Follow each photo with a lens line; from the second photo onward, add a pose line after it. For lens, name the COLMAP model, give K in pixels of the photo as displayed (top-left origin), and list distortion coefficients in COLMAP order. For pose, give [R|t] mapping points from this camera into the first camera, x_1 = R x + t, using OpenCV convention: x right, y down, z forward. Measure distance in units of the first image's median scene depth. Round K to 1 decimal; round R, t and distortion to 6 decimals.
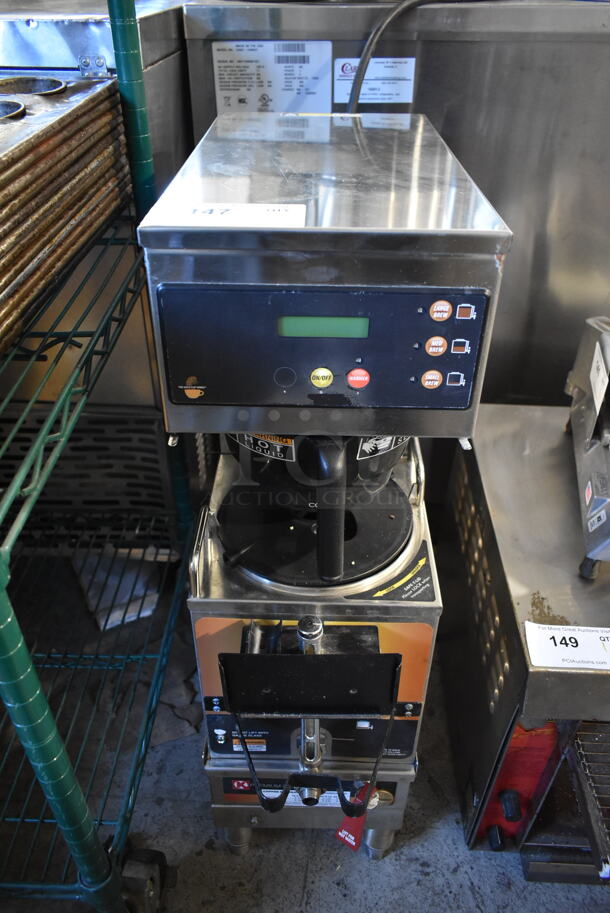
lens RADIAL K [[678.1, 0, 302.9], [0, 678.1, 447.0], [0, 0, 1]] dist [-0.008621, -0.000556]
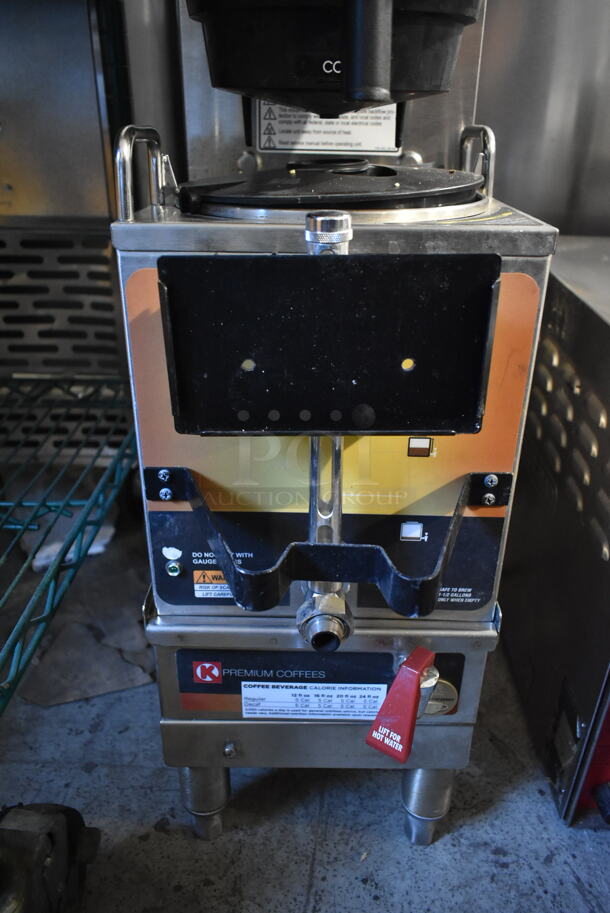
lens RADIAL K [[678.1, 0, 302.9], [0, 678.1, 447.0], [0, 0, 1]] dist [-0.008621, -0.000556]
pose [[0.999946, -0.000664, 0.010349, -0.010792], [0.002246, 0.988134, -0.153579, 0.353517], [-0.010124, 0.153594, 0.988082, 0.329812]]
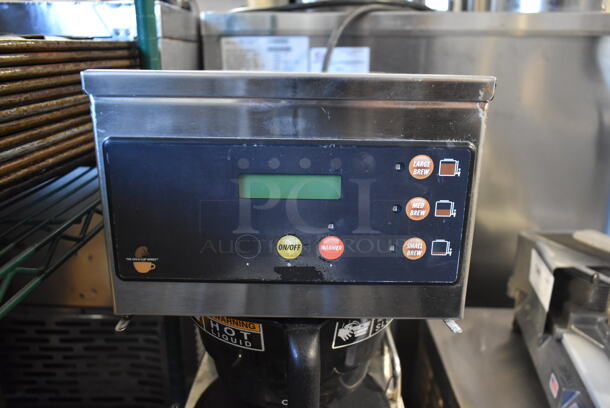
lens RADIAL K [[453.1, 0, 308.5], [0, 453.1, 203.6], [0, 0, 1]] dist [-0.008621, -0.000556]
pose [[0.999682, 0.000960, 0.025211, 0.020257], [0.007048, 0.948865, -0.315604, 0.016297], [-0.024225, 0.315682, 0.948556, 0.229583]]
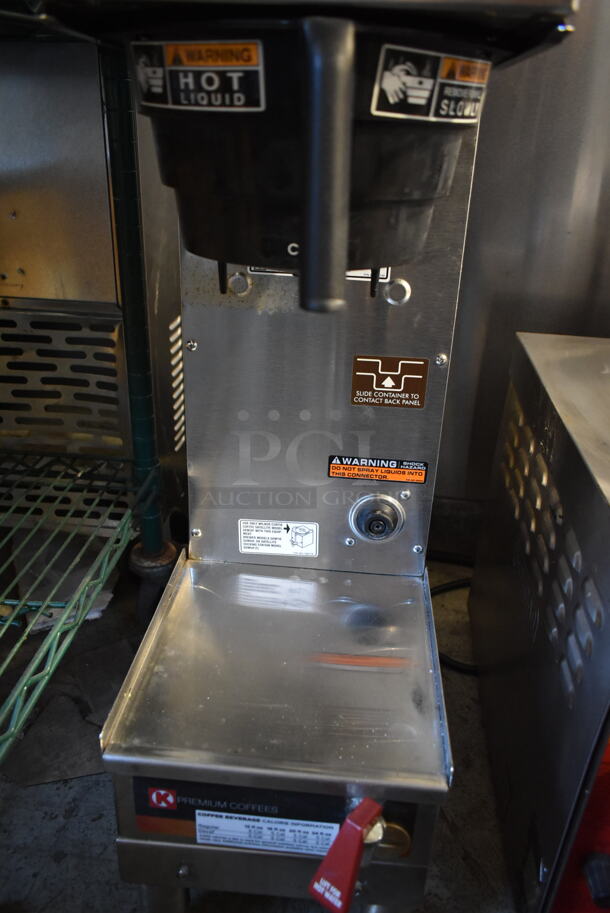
lens RADIAL K [[687.5, 0, 305.0], [0, 687.5, 456.5], [0, 0, 1]] dist [0.002810, -0.001272]
pose [[0.998014, 0.051454, -0.036350, 0.038589], [-0.056967, 0.983457, -0.171953, 0.266599], [0.026901, 0.173682, 0.984434, 0.300671]]
